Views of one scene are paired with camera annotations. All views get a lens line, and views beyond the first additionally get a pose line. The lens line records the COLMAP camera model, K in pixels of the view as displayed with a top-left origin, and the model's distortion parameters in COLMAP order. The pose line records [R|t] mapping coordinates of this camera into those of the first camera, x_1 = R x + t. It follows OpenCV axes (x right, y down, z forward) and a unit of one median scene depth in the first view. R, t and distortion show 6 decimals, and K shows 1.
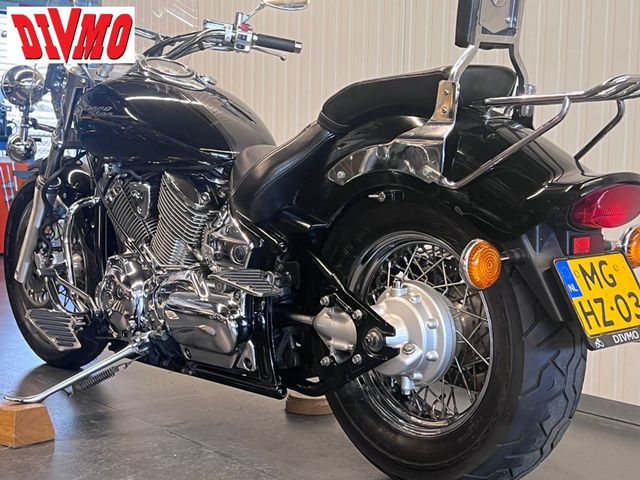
lens RADIAL K [[1029.4, 0, 322.5], [0, 1029.4, 238.8], [0, 0, 1]] dist [0.172461, 0.000000]
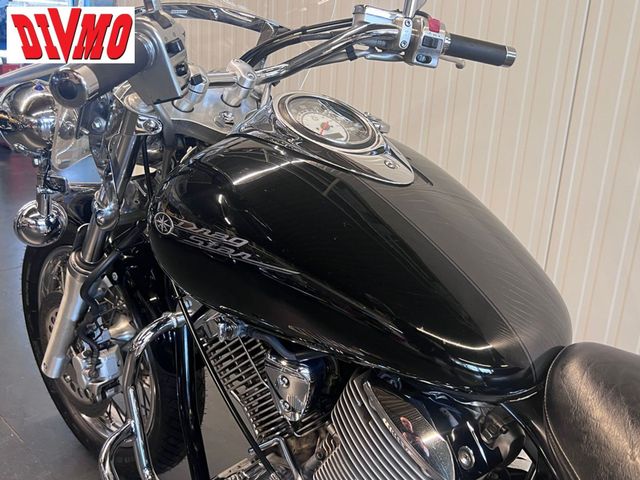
lens RADIAL K [[649.8, 0, 324.1], [0, 649.8, 235.9], [0, 0, 1]] dist [0.041245, 0.000000]
pose [[0.990487, -0.010700, 0.137191, -0.182452], [-0.023036, 0.970010, 0.241971, -0.173936], [-0.135666, -0.242829, 0.960536, 0.628428]]
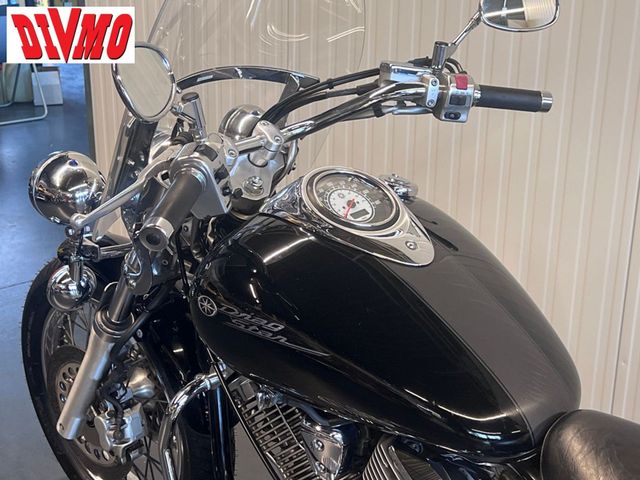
lens RADIAL K [[1029.4, 0, 315.3], [0, 1029.4, 241.7], [0, 0, 1]] dist [0.172461, 0.000000]
pose [[0.996333, -0.041134, 0.075023, -0.196312], [0.017832, 0.957428, 0.288122, -0.279558], [-0.083681, -0.285728, 0.954650, 0.442856]]
